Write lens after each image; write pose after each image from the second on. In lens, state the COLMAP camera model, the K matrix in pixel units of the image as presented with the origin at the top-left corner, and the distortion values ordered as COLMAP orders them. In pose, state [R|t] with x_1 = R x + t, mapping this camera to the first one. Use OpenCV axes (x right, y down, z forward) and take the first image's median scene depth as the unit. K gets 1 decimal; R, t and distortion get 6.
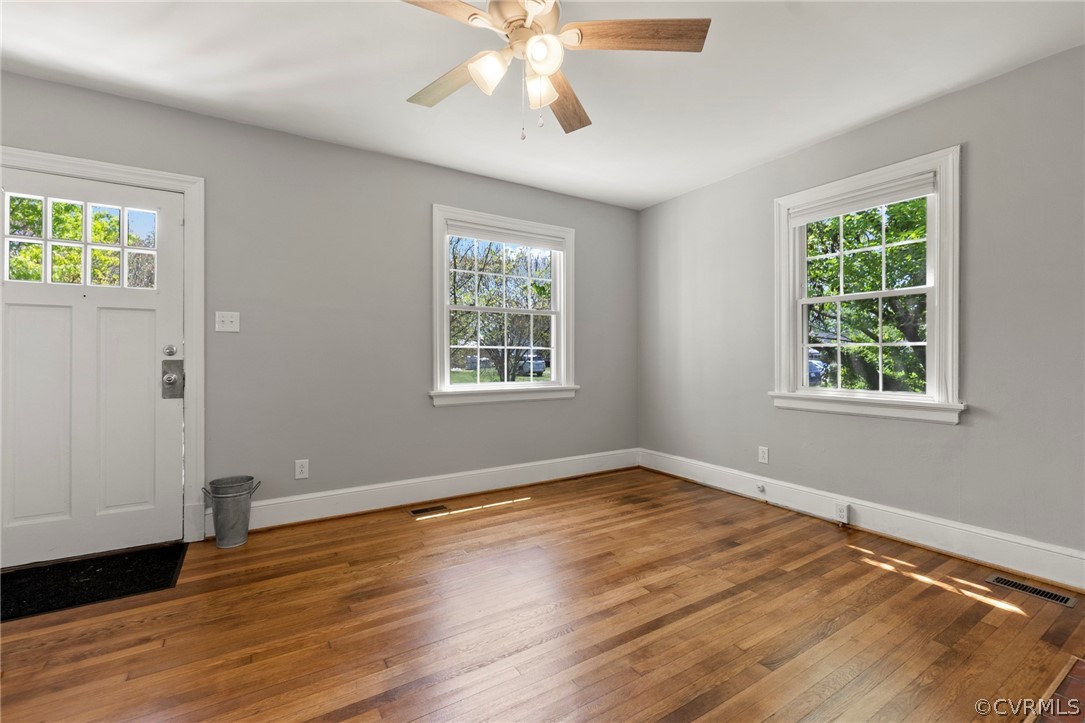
lens RADIAL K [[472.2, 0, 548.7], [0, 472.2, 357.1], [0, 0, 1]] dist [-0.005334, 0.000399]
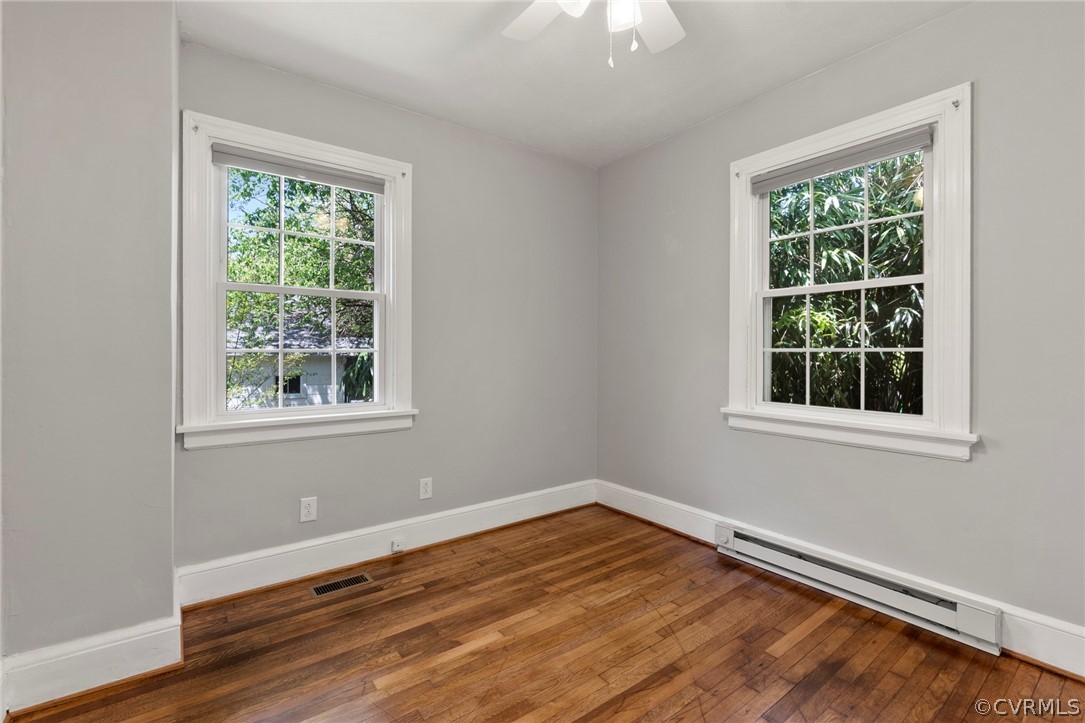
lens RADIAL K [[472.2, 0, 538.6], [0, 472.2, 365.2], [0, 0, 1]] dist [-0.005334, 0.000399]
pose [[0.998472, 0.007363, 0.054763, 0.153864], [-0.008152, 0.999866, 0.014193, -0.012562], [-0.054651, -0.014617, 0.998399, 0.297790]]
